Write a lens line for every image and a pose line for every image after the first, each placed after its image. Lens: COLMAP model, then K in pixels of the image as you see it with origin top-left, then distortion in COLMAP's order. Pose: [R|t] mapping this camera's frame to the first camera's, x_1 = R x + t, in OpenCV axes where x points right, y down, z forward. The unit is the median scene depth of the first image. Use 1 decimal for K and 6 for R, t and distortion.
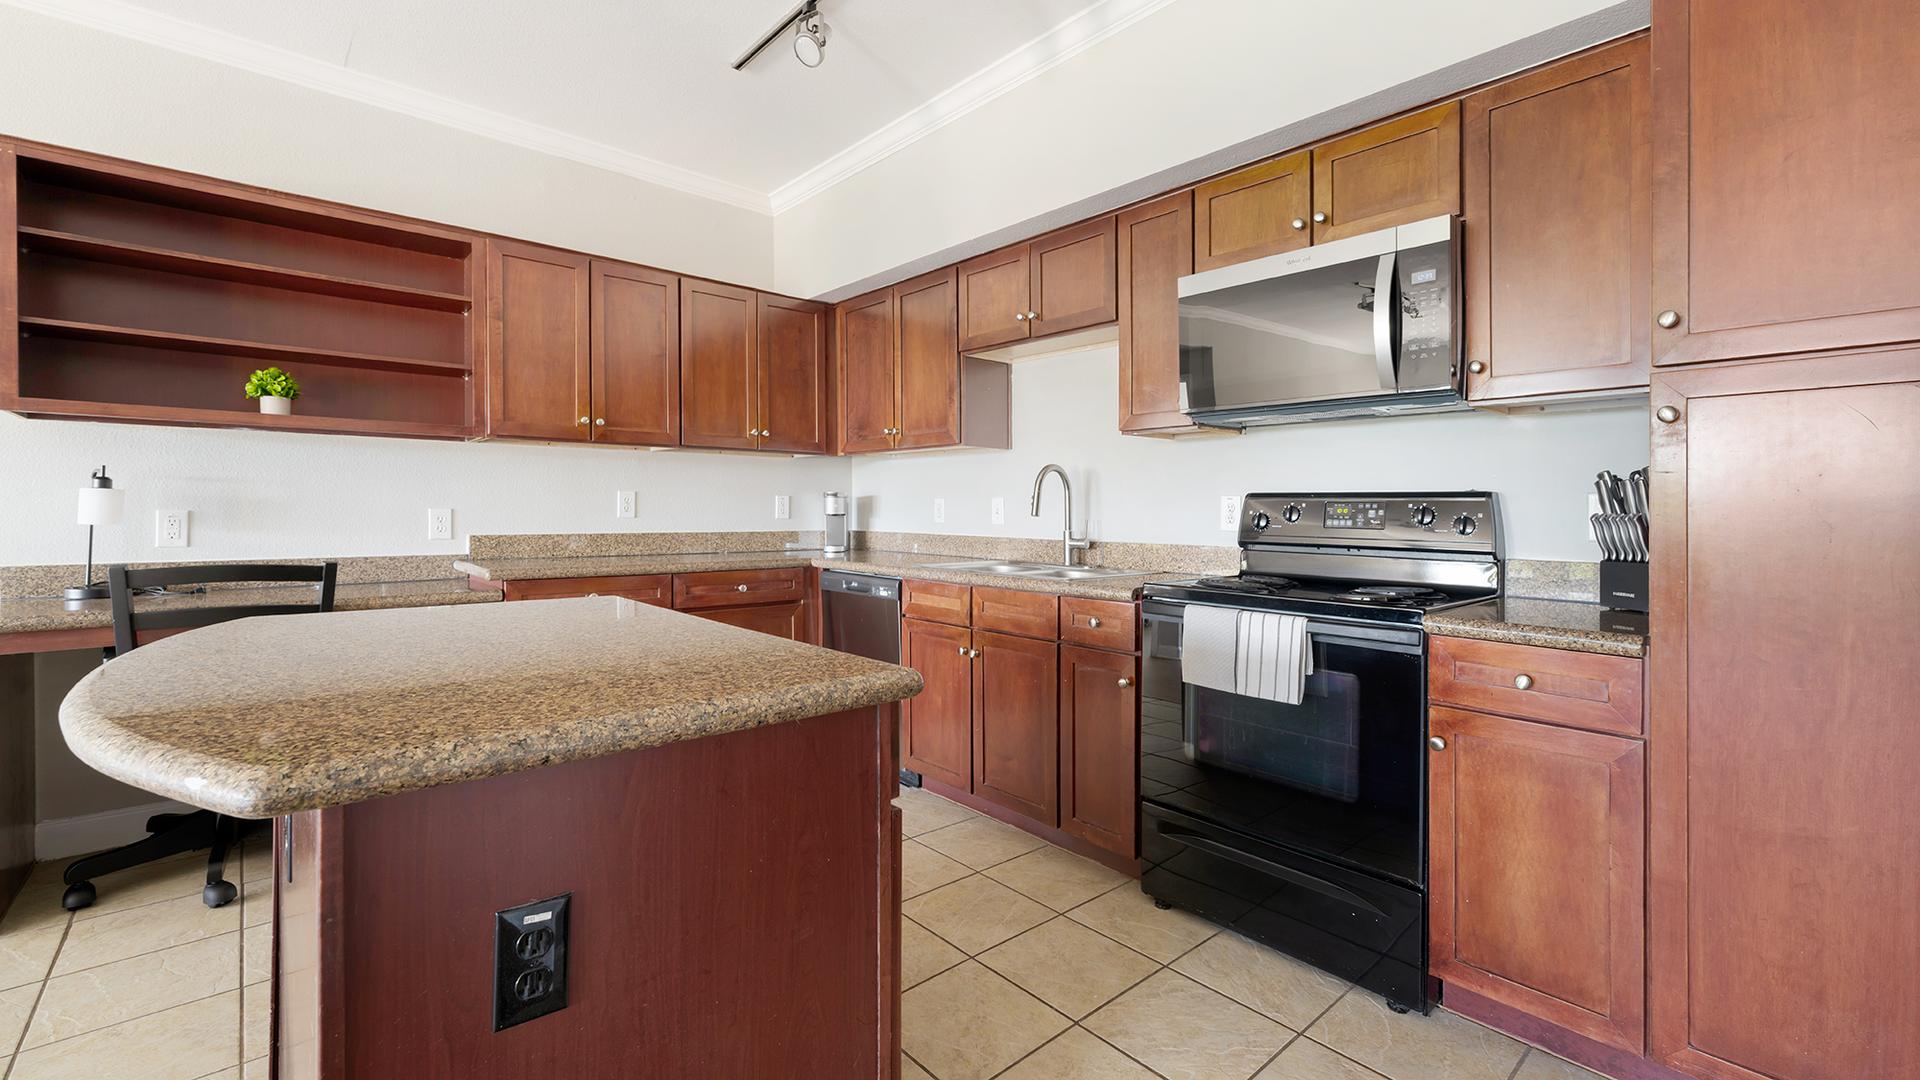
lens RADIAL K [[803.1, 0, 957.7], [0, 803.1, 545.3], [0, 0, 1]] dist [0.002286, 0.000095]
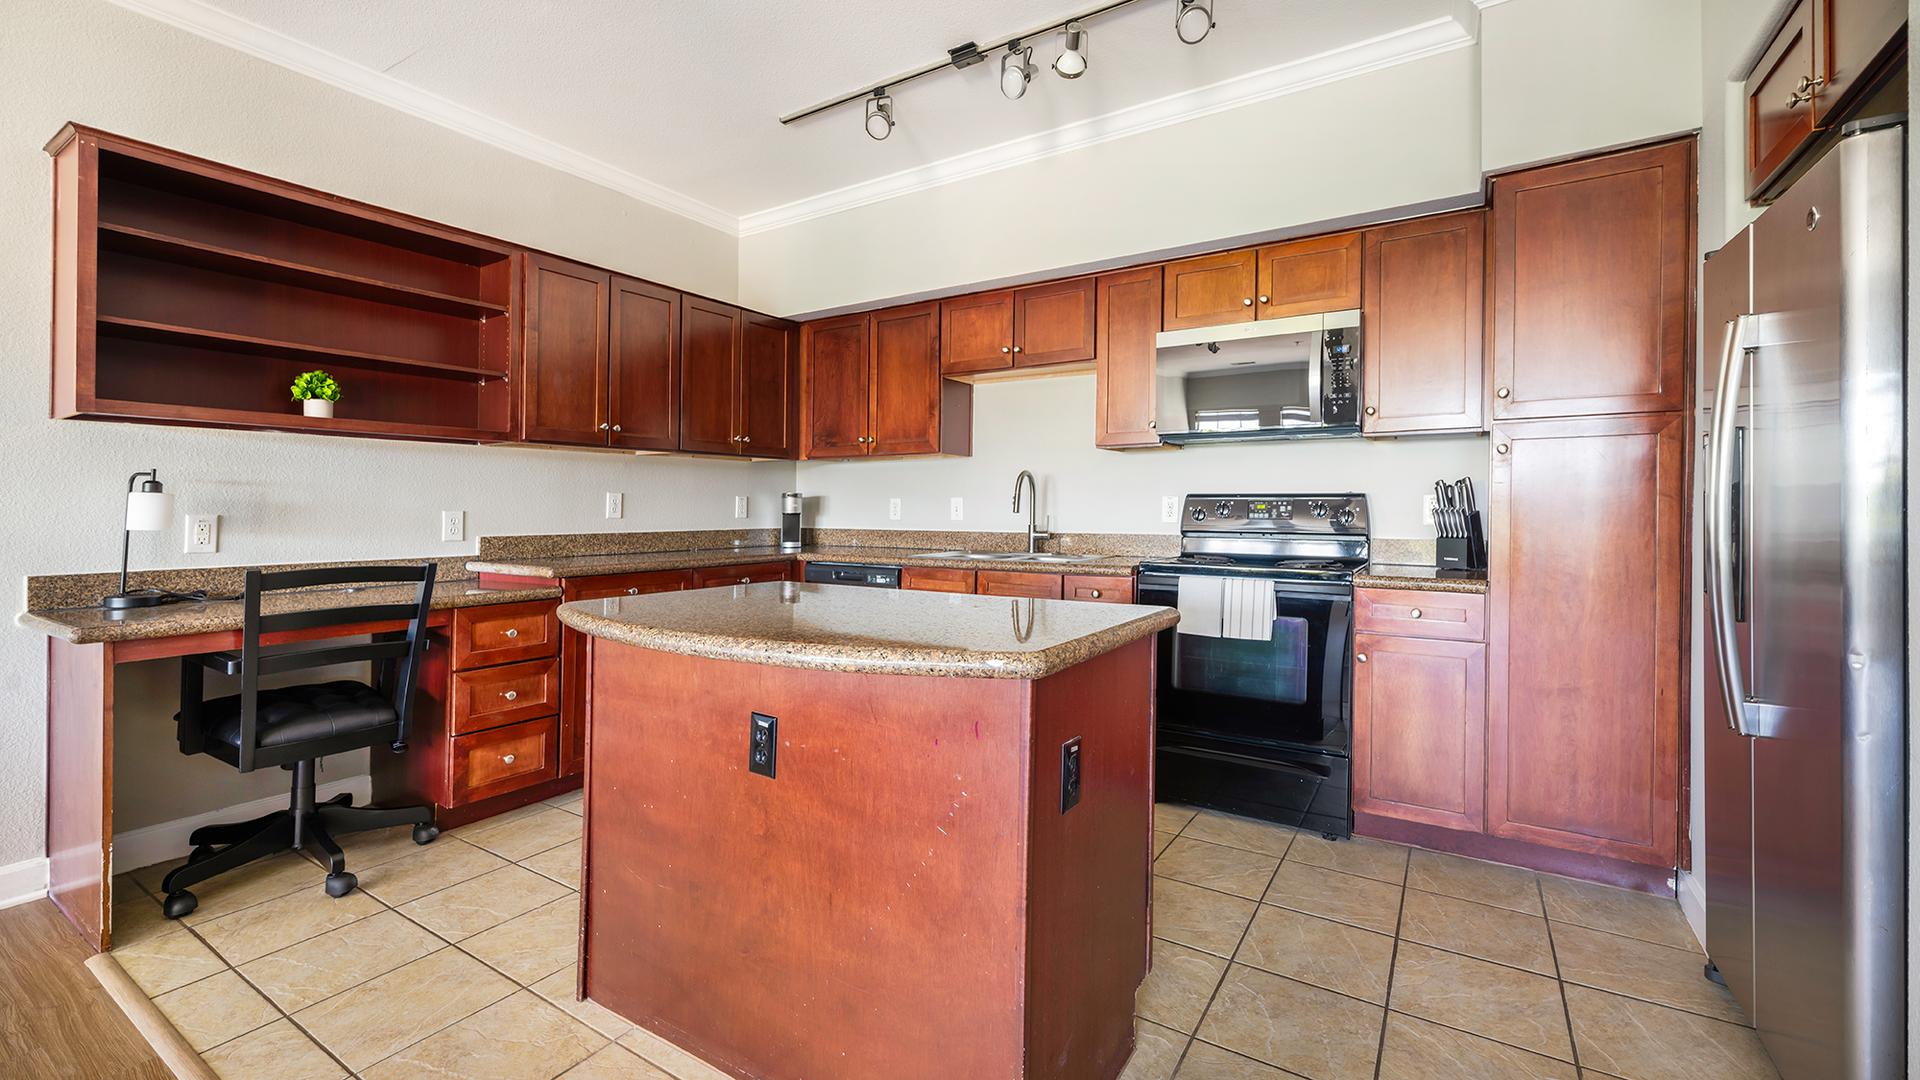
lens RADIAL K [[803.1, 0, 942.4], [0, 803.1, 559.6], [0, 0, 1]] dist [0.002286, 0.000095]
pose [[0.963917, -0.024489, 0.265073, -0.407400], [0.019137, 0.999558, 0.022754, 0.006046], [-0.265513, -0.016860, 0.963960, -0.185989]]
